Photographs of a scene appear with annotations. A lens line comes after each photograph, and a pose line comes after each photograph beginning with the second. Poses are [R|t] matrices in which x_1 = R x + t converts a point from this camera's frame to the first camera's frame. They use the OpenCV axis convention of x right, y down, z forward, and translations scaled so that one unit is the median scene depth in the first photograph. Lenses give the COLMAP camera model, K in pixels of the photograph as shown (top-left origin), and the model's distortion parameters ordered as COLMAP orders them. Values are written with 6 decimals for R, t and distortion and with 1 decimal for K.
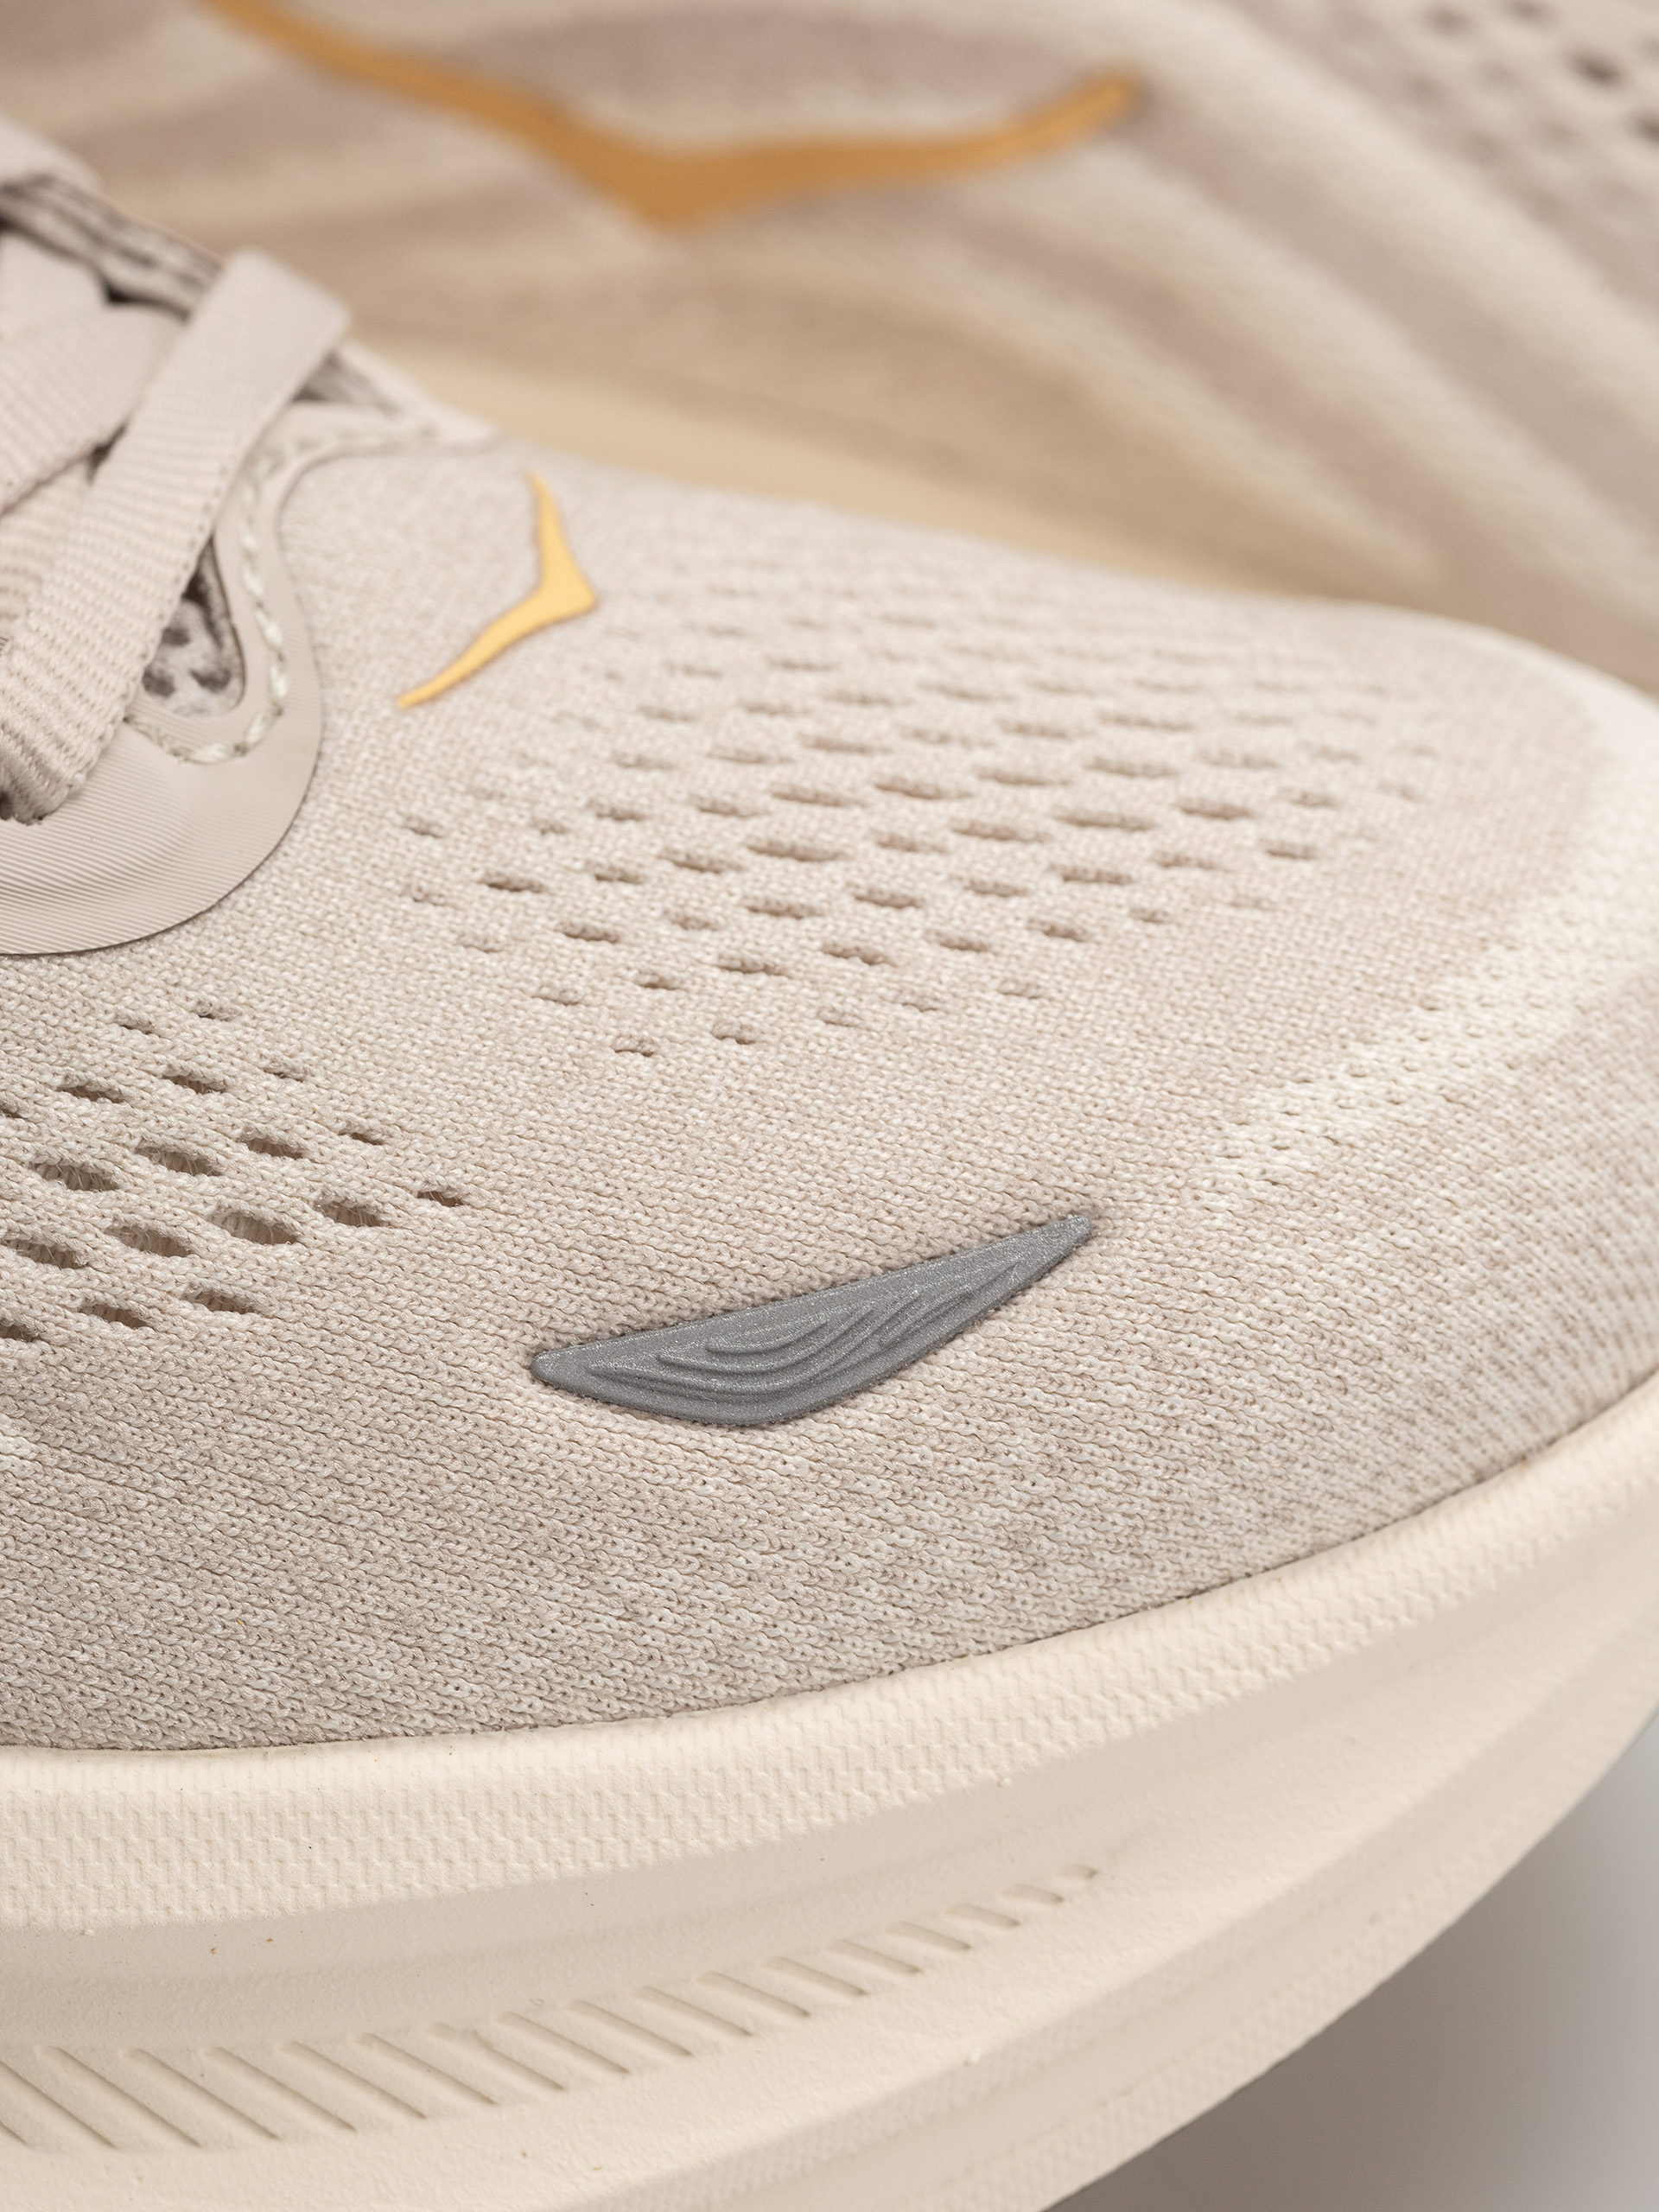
lens RADIAL K [[7705.7, 0, 829.5], [0, 7705.7, 1106.0], [0, 0, 1]] dist [0.024533, 3.387920]
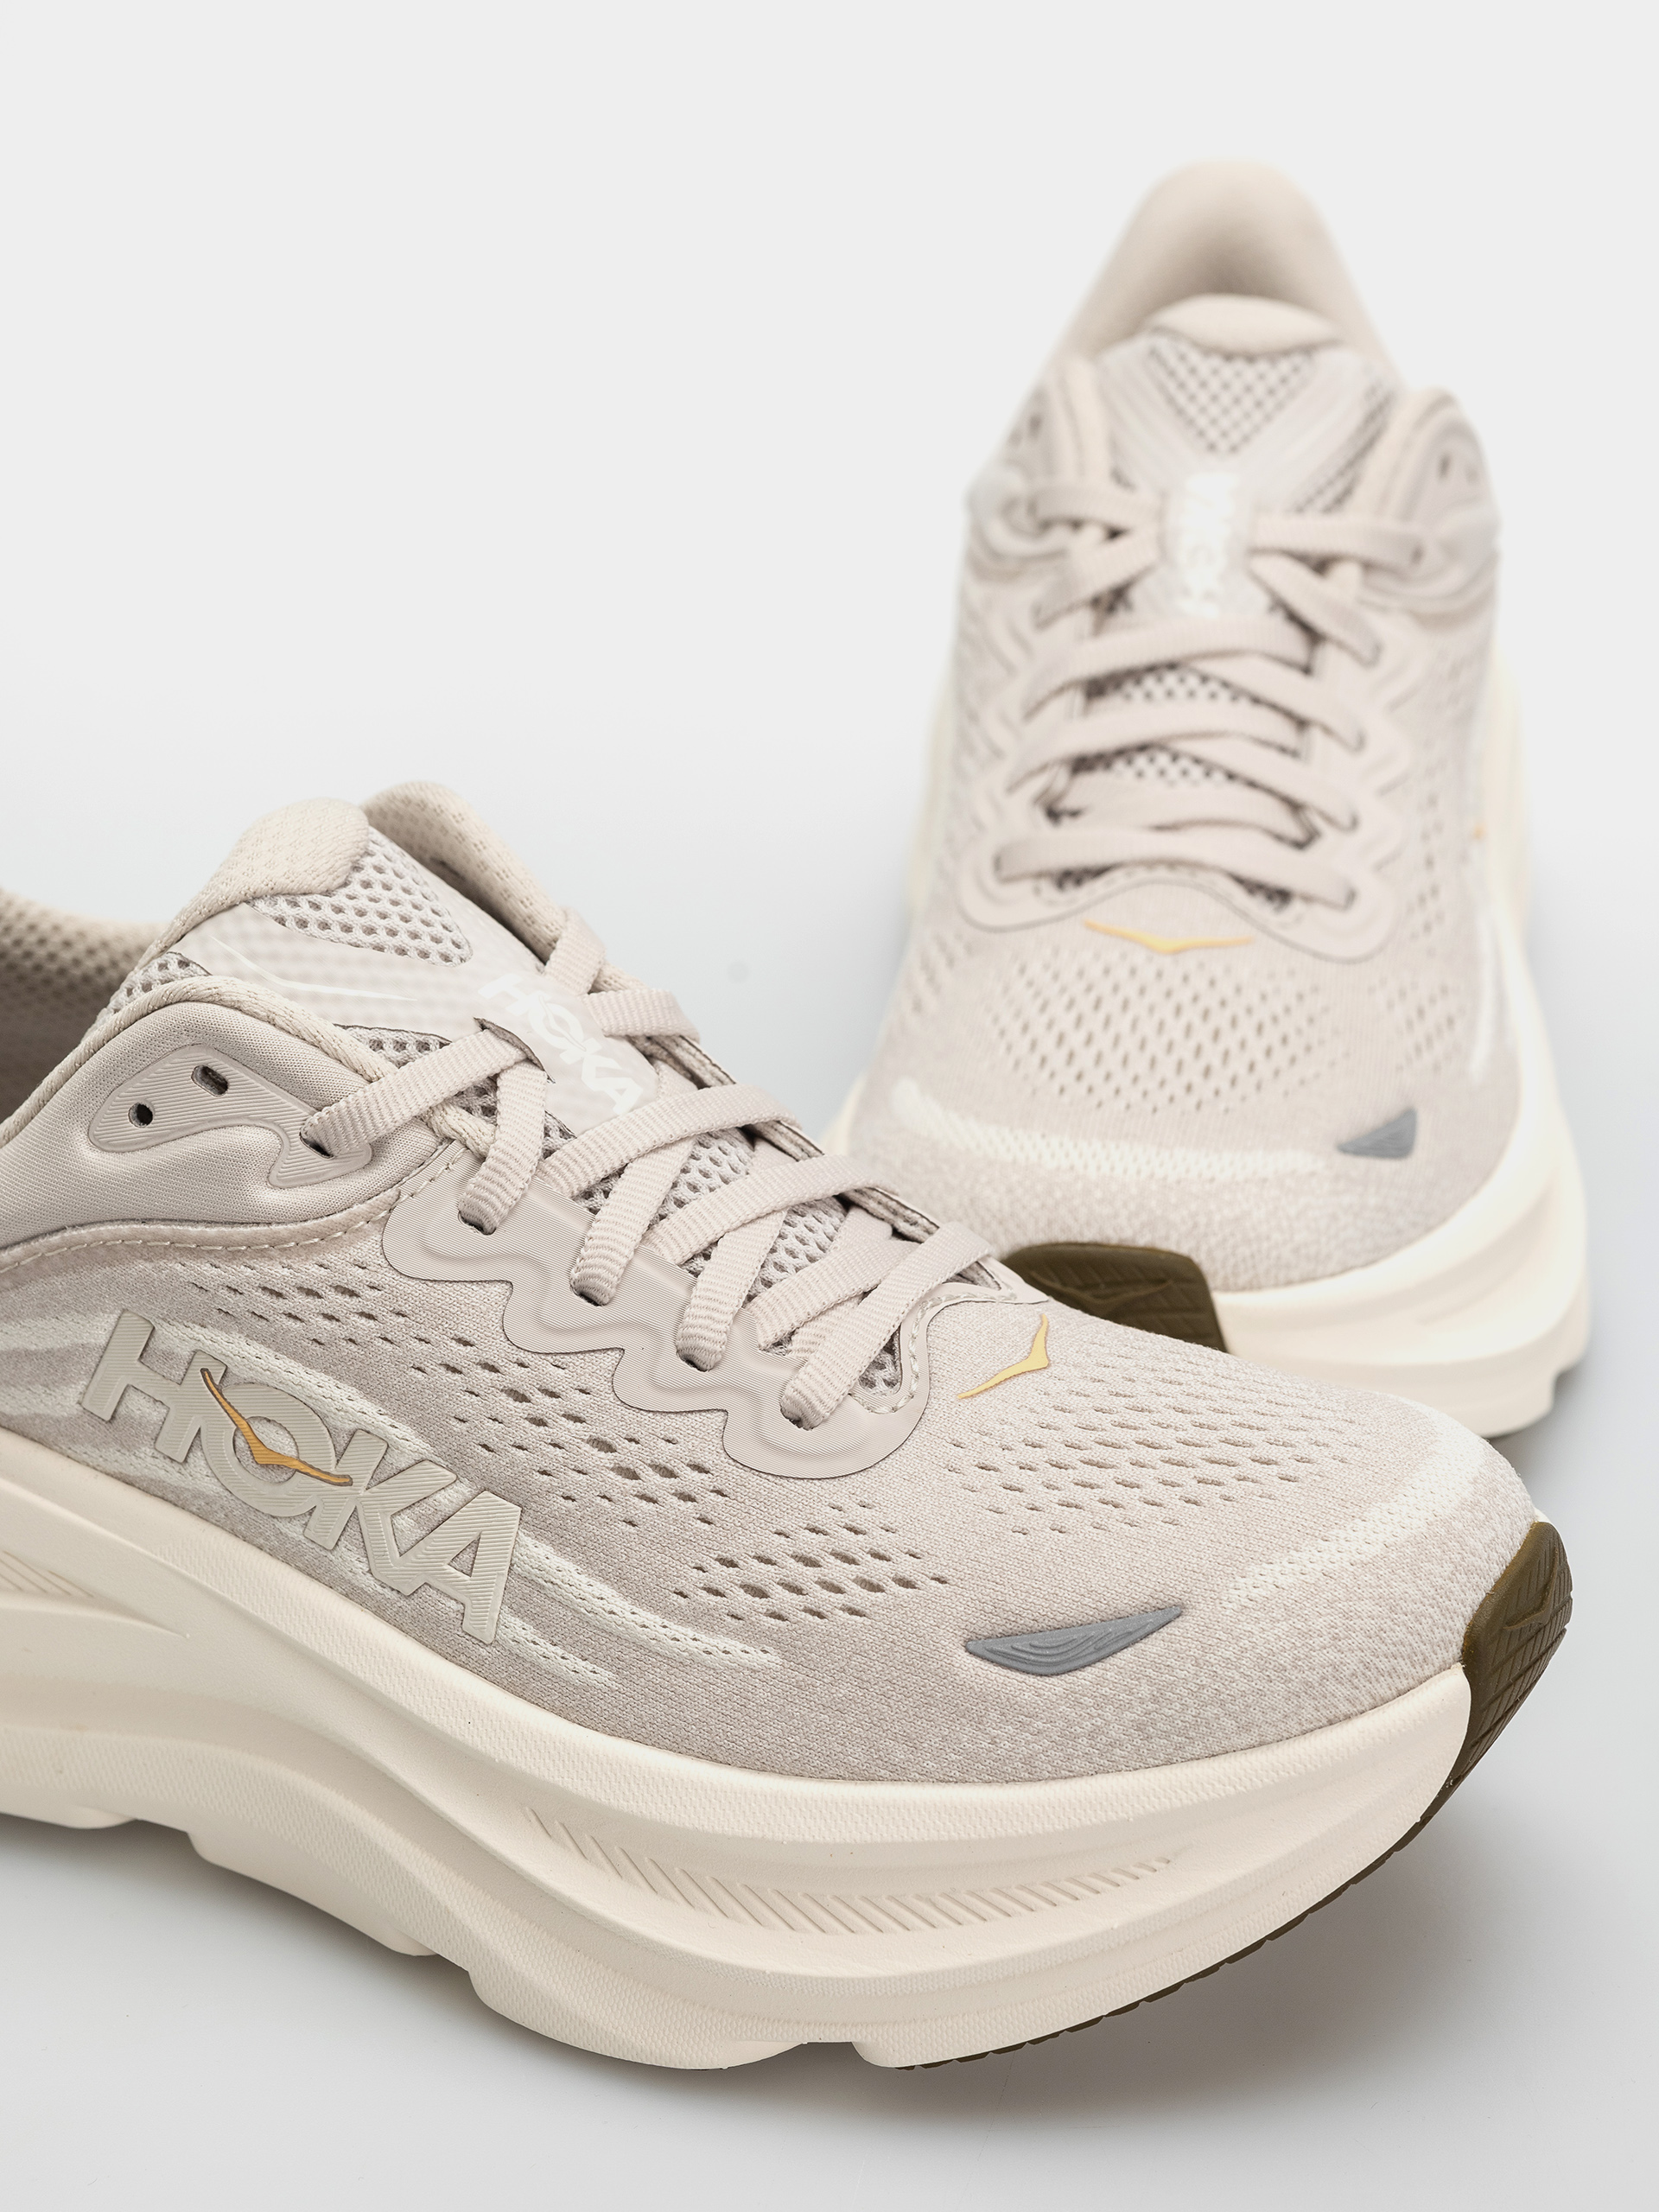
lens RADIAL K [[6718.3, 0, 829.5], [0, 6718.3, 1106.0], [0, 0, 1]] dist [-0.285591, -1.199761]
pose [[0.965442, 0.060788, -0.253428, 0.481788], [-0.090803, 0.989944, -0.108466, 0.102802], [0.244286, 0.127730, 0.961254, -1.231957]]
